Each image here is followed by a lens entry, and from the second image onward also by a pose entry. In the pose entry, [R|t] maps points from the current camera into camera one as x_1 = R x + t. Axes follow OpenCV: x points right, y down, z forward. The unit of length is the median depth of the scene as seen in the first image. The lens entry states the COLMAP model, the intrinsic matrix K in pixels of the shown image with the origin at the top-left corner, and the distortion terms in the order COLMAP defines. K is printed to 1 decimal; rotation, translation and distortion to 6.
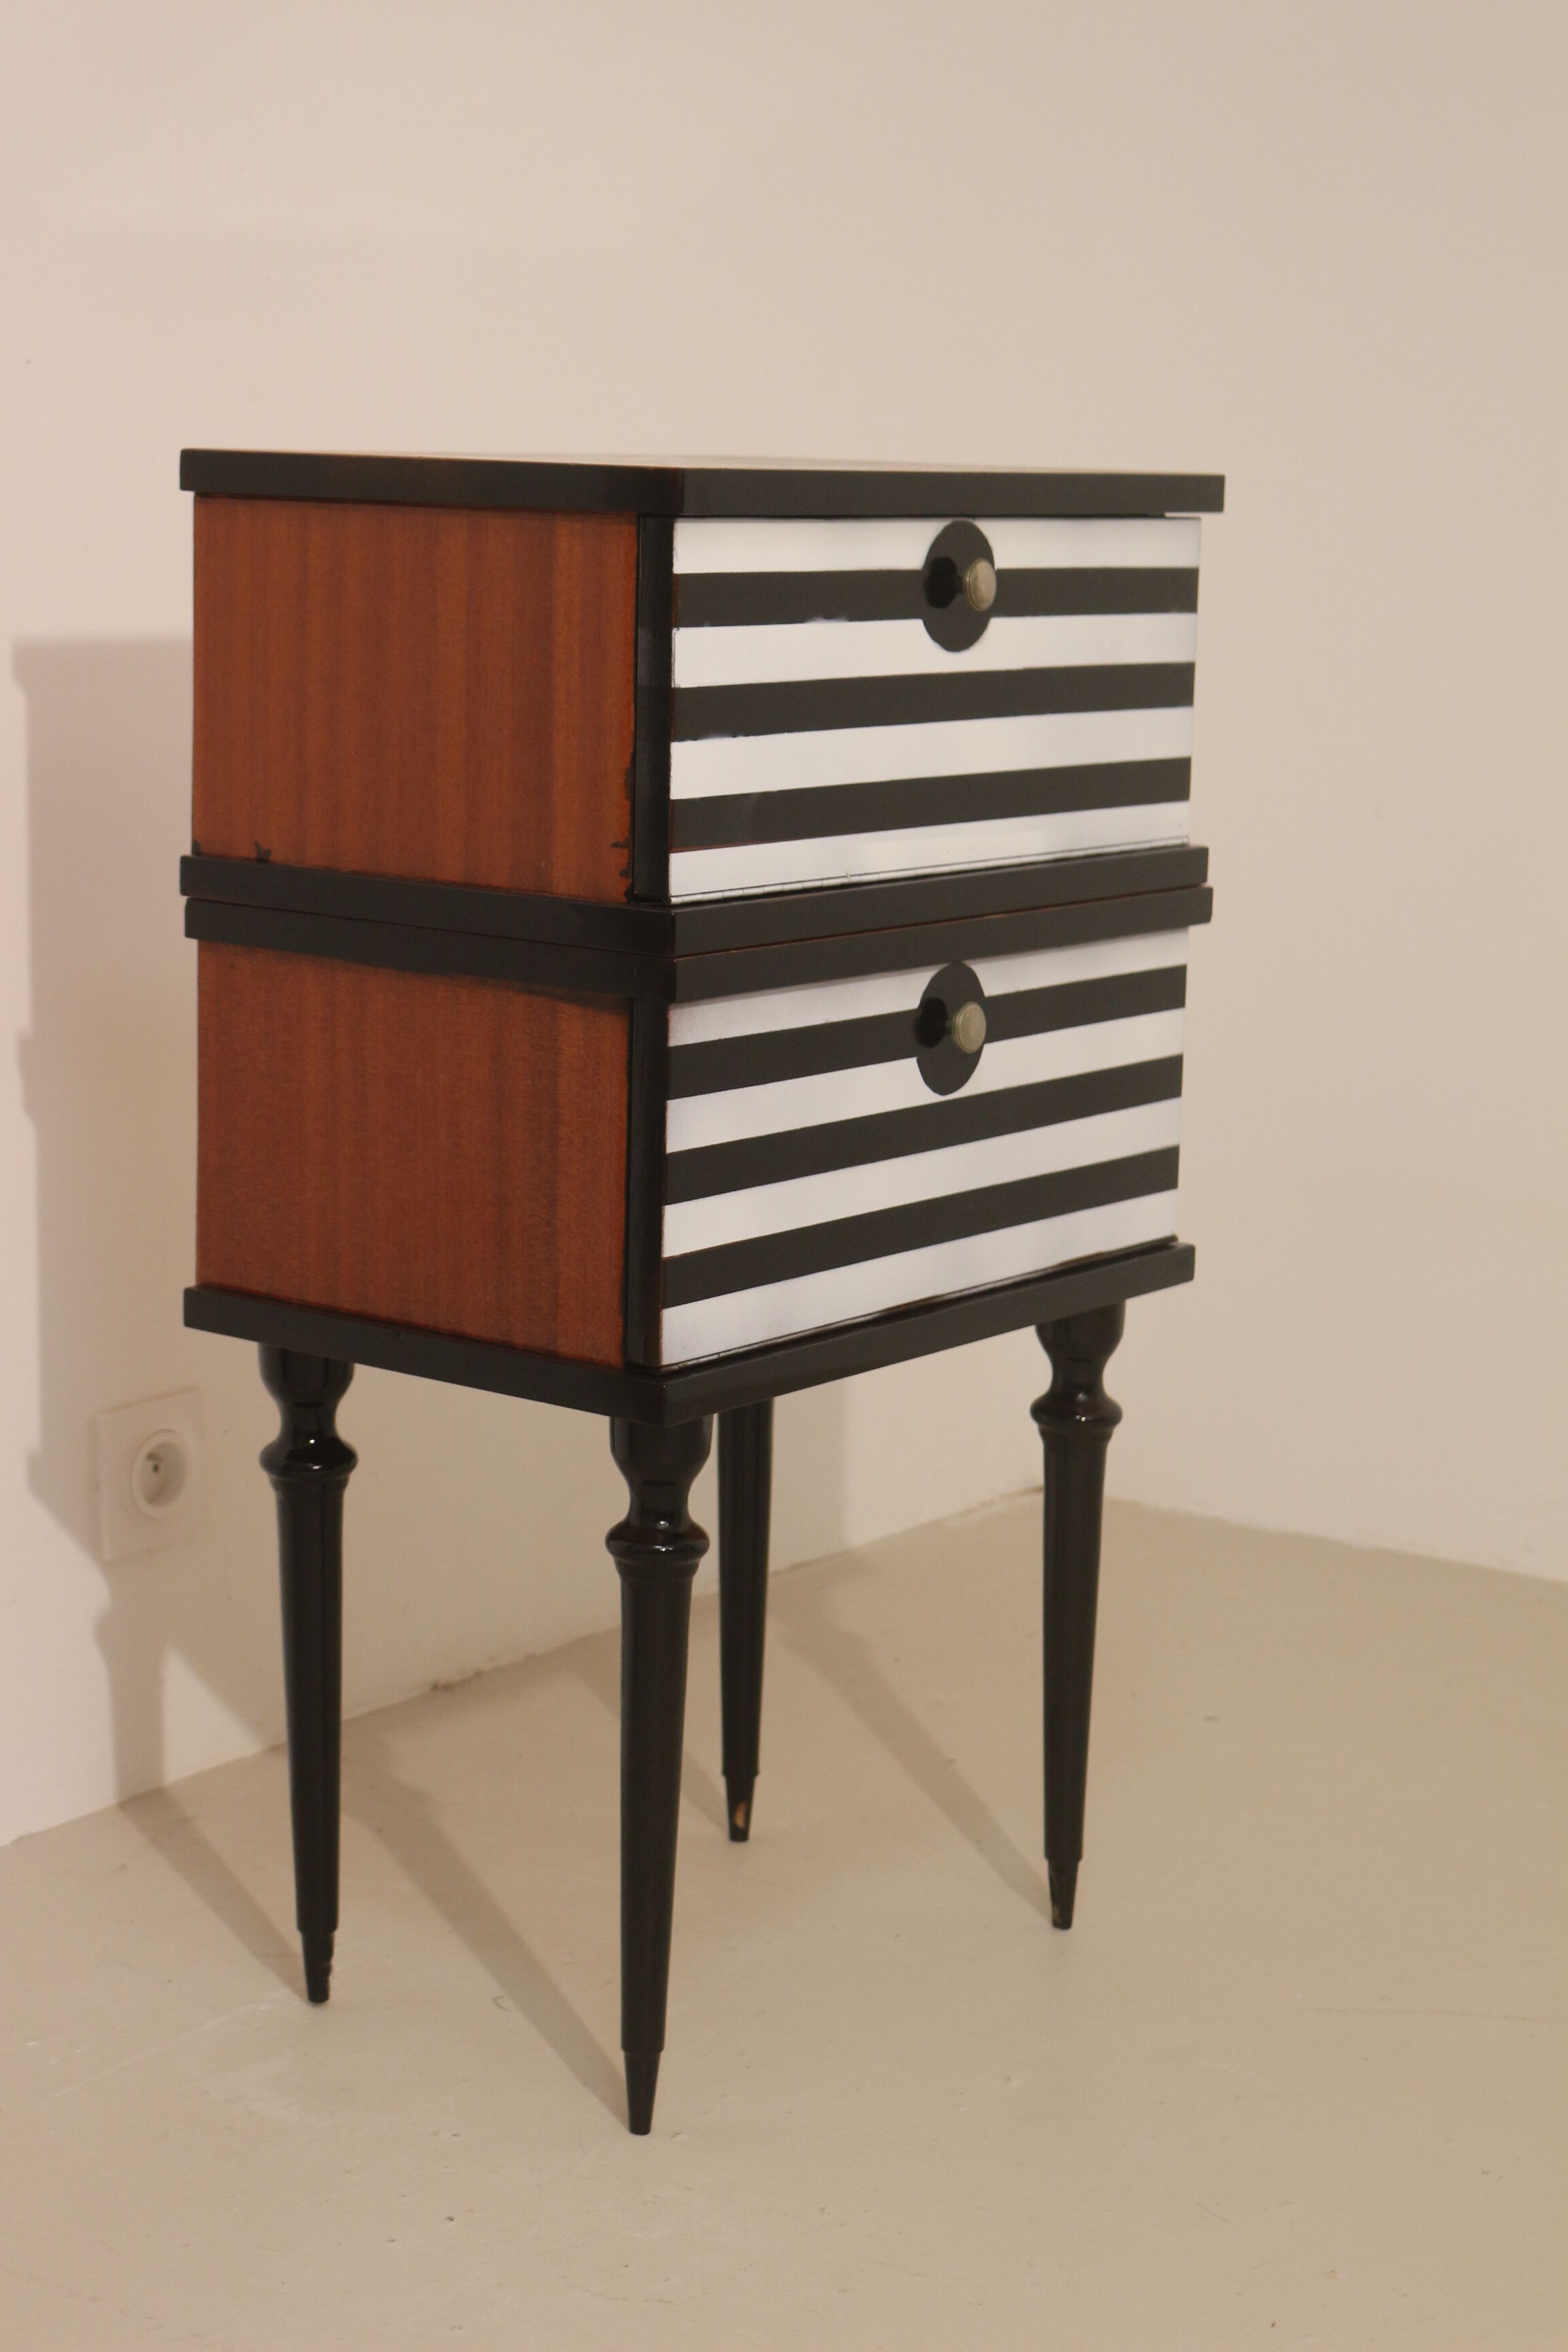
lens RADIAL K [[4336.5, 0, 784.0], [0, 4336.5, 1176.0], [0, 0, 1]] dist [0.020467, 0.021377]
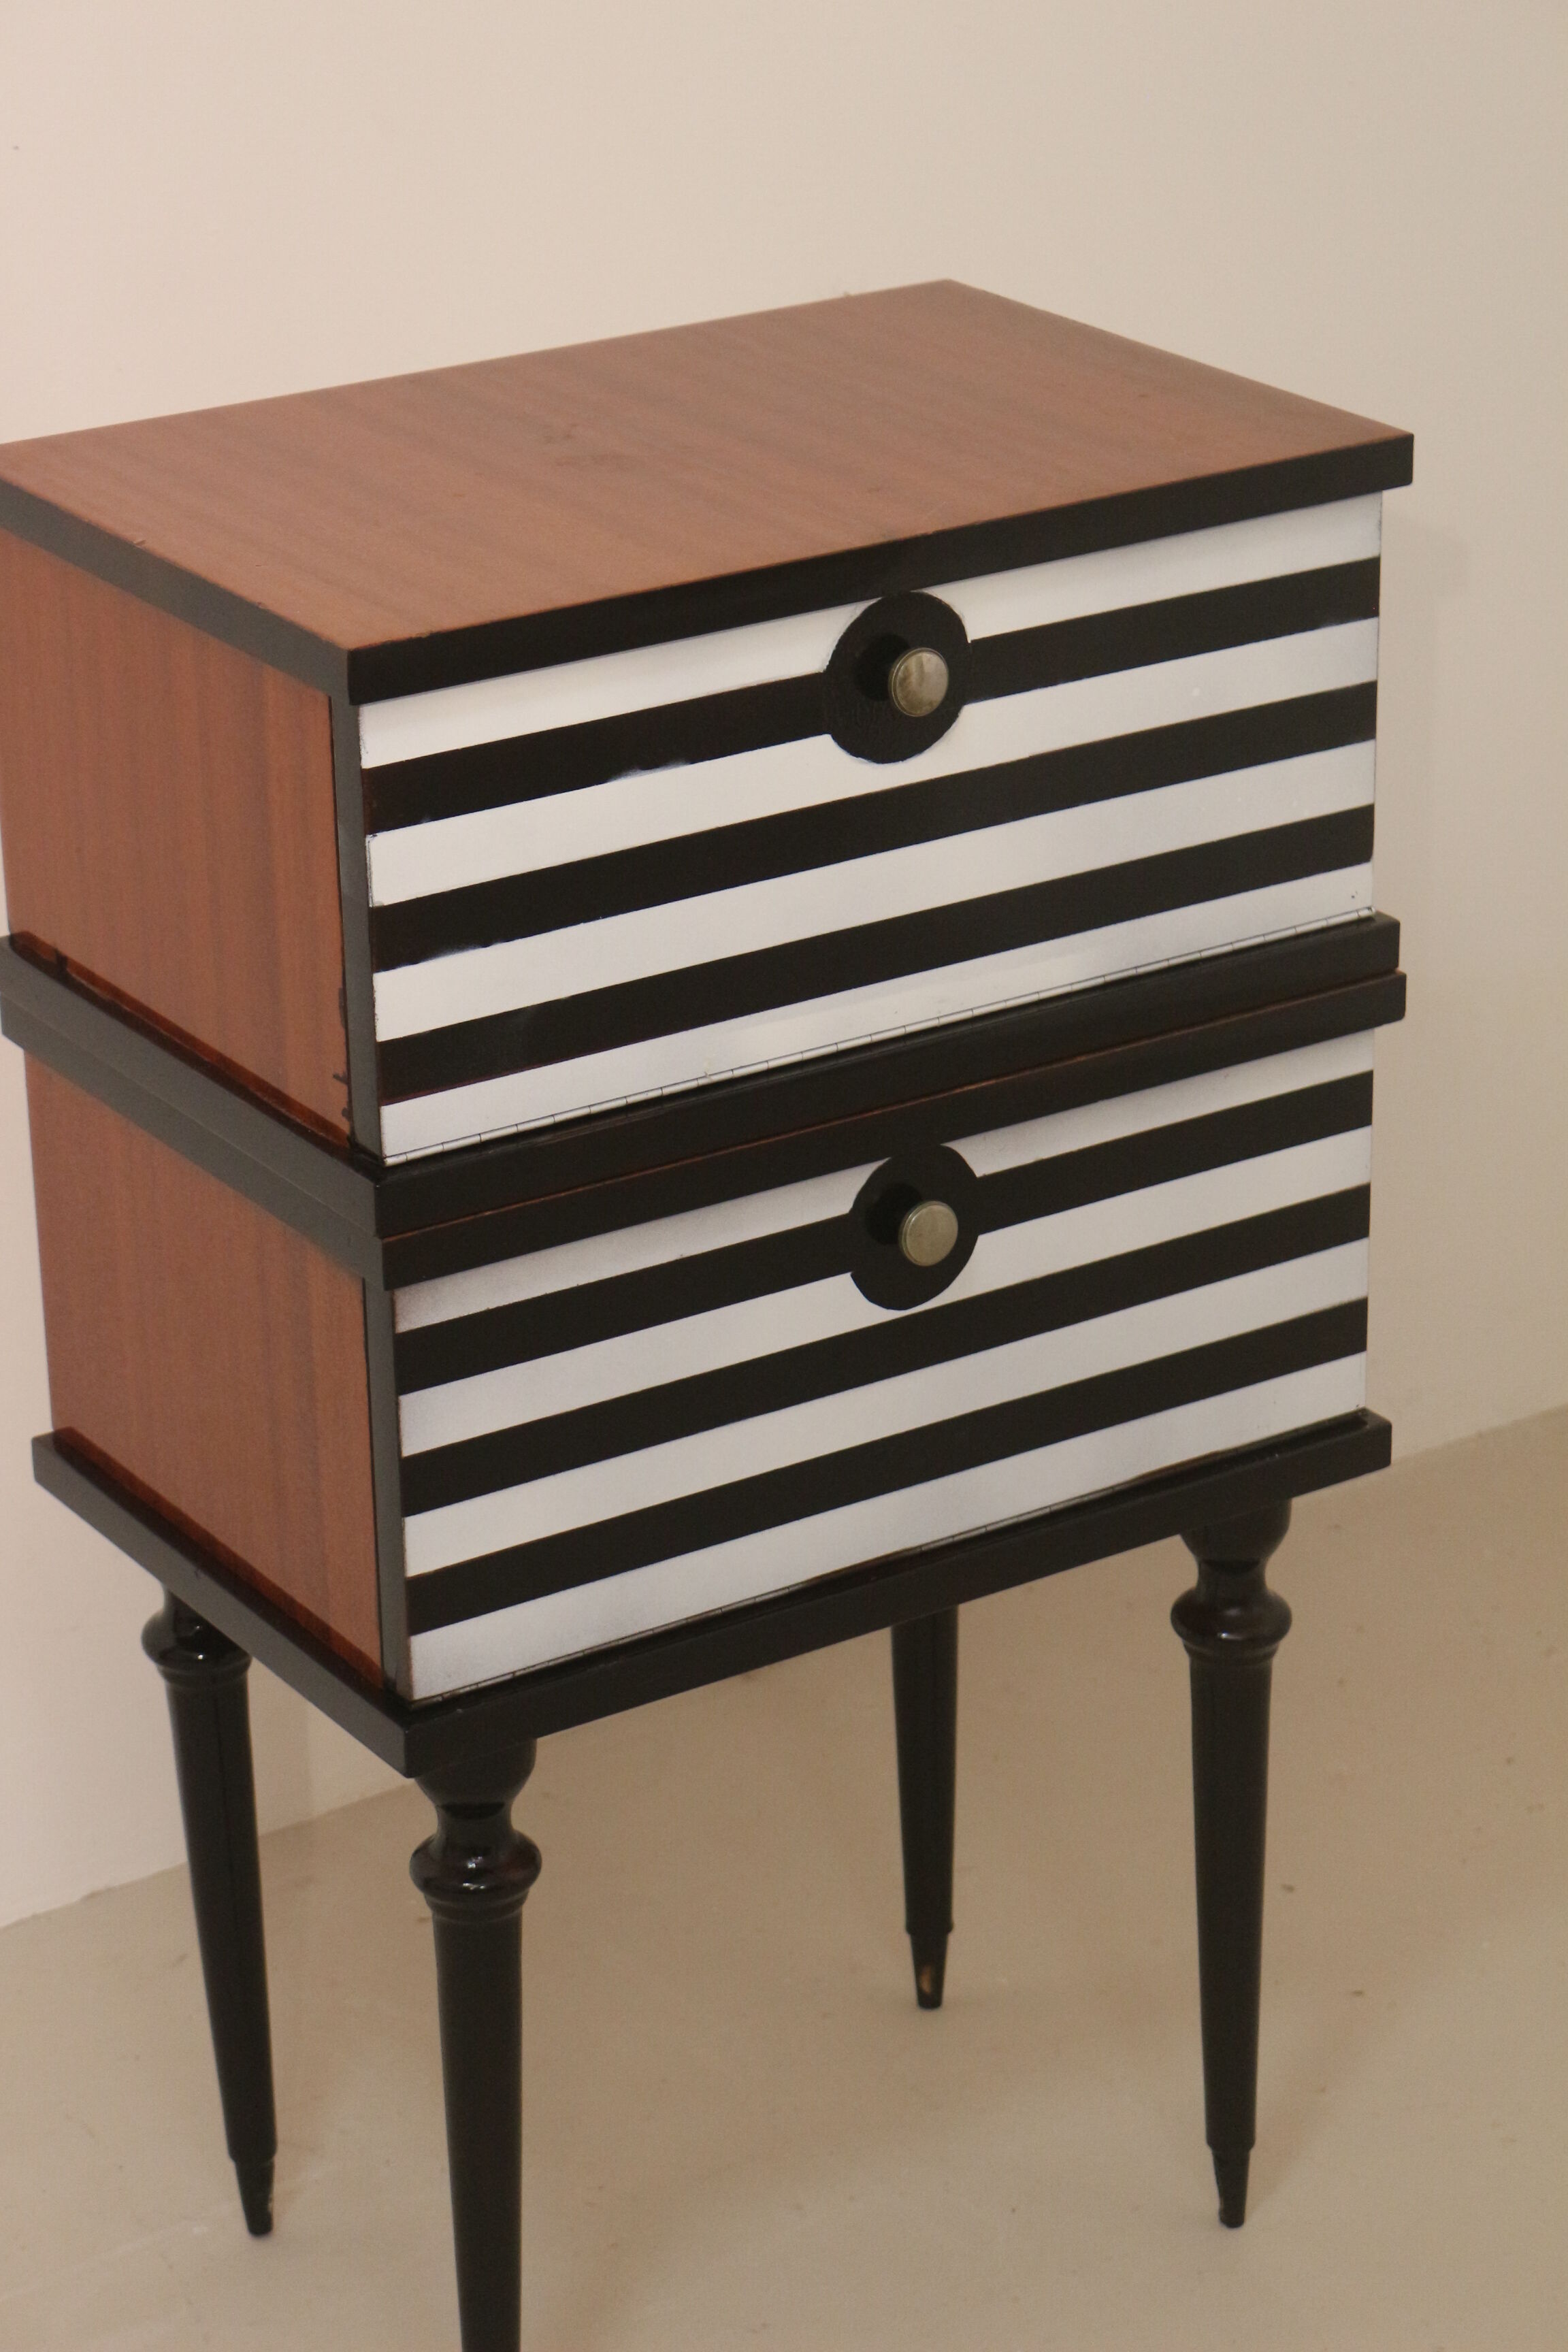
lens RADIAL K [[5757.5, 0, 784.0], [0, 5757.5, 1176.0], [0, 0, 1]] dist [0.075001, 0.368634]
pose [[0.938524, 0.093768, -0.332236, 0.351226], [-0.019207, 0.975097, 0.220947, -0.265107], [0.344680, -0.200982, 0.916952, 0.064206]]
